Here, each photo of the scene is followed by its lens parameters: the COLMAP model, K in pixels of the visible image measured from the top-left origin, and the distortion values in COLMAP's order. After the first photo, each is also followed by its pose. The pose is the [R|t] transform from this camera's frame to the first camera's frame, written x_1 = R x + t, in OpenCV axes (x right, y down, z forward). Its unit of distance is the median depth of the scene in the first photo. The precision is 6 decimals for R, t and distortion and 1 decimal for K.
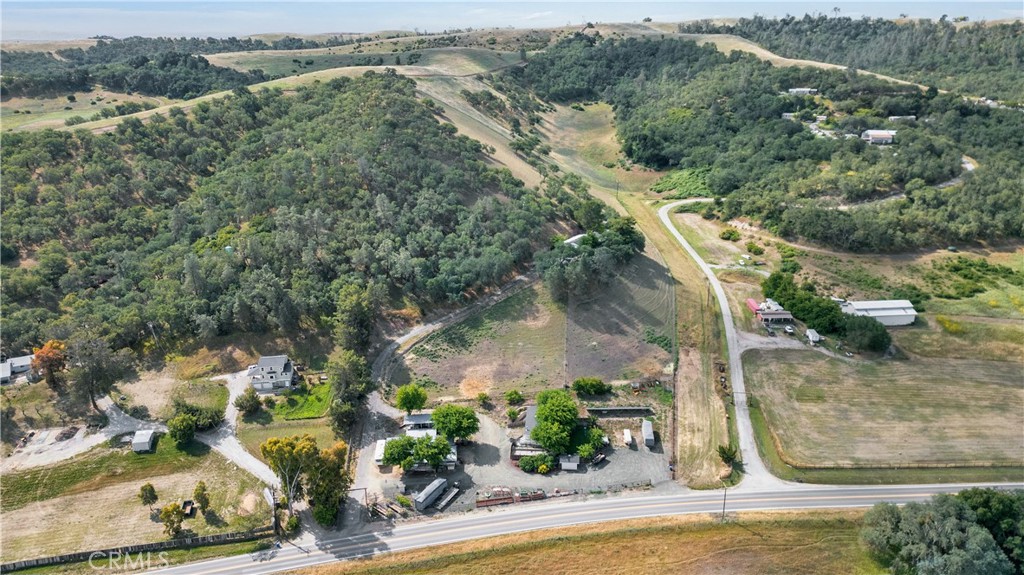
lens RADIAL K [[728.4, 0, 504.5], [0, 728.4, 287.9], [0, 0, 1]] dist [0.071658, -0.068485]
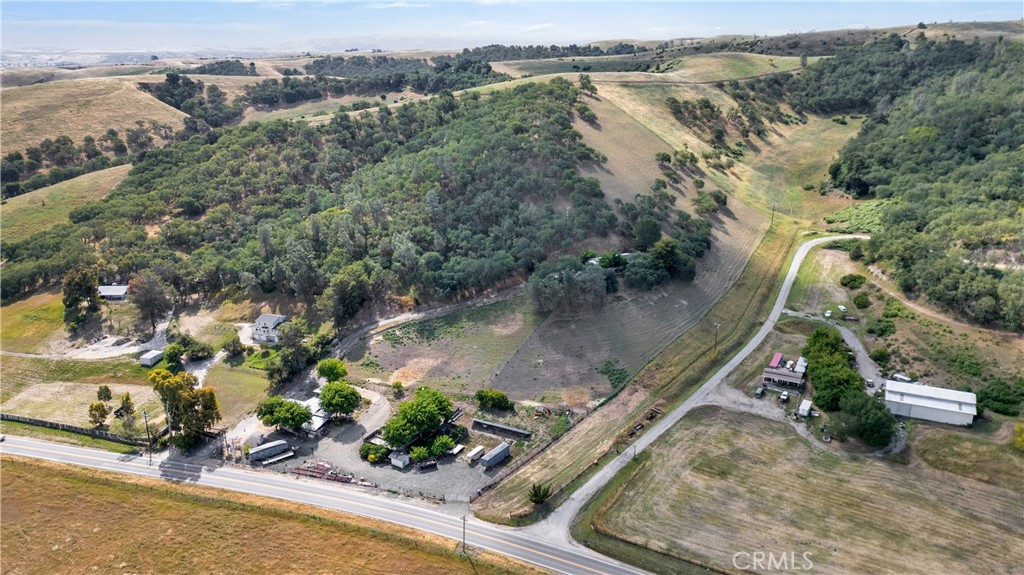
lens RADIAL K [[728.4, 0, 504.5], [0, 728.4, 287.9], [0, 0, 1]] dist [0.071658, -0.068485]
pose [[0.866471, 0.153886, -0.474918, 0.645786], [-0.156549, 0.987077, 0.034220, -0.055950], [0.474047, 0.044698, 0.879364, 0.148809]]
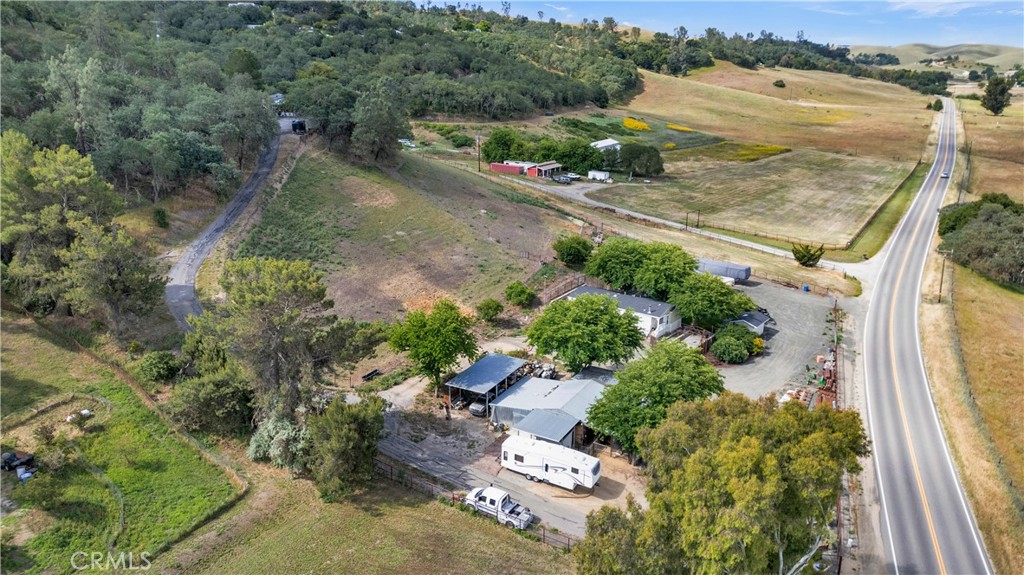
lens RADIAL K [[725.8, 0, 512.0], [0, 725.8, 287.5], [0, 0, 1]] dist [0.072205, -0.048991]
pose [[0.555506, -0.235205, 0.797554, -0.430978], [0.269666, 0.958278, 0.094779, 0.105861], [-0.786571, 0.162423, 0.595756, 0.780423]]
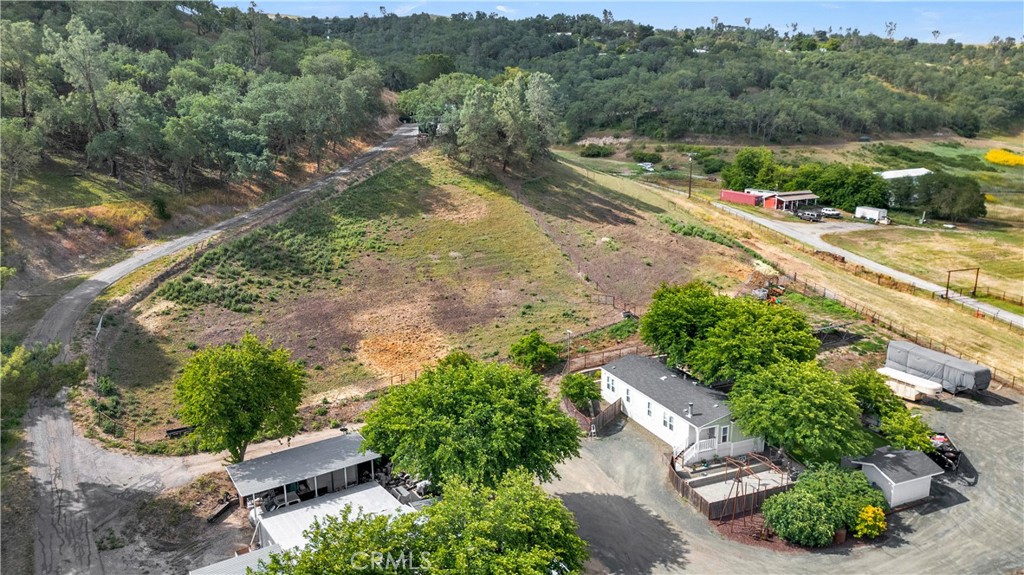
lens RADIAL K [[748.6, 0, 507.4], [0, 748.6, 272.0], [0, 0, 1]] dist [0.071879, -0.078822]
pose [[0.884910, -0.097108, 0.455526, -0.171313], [0.152428, 0.984546, -0.086225, 0.155191], [-0.440113, 0.145736, 0.886037, 0.762905]]
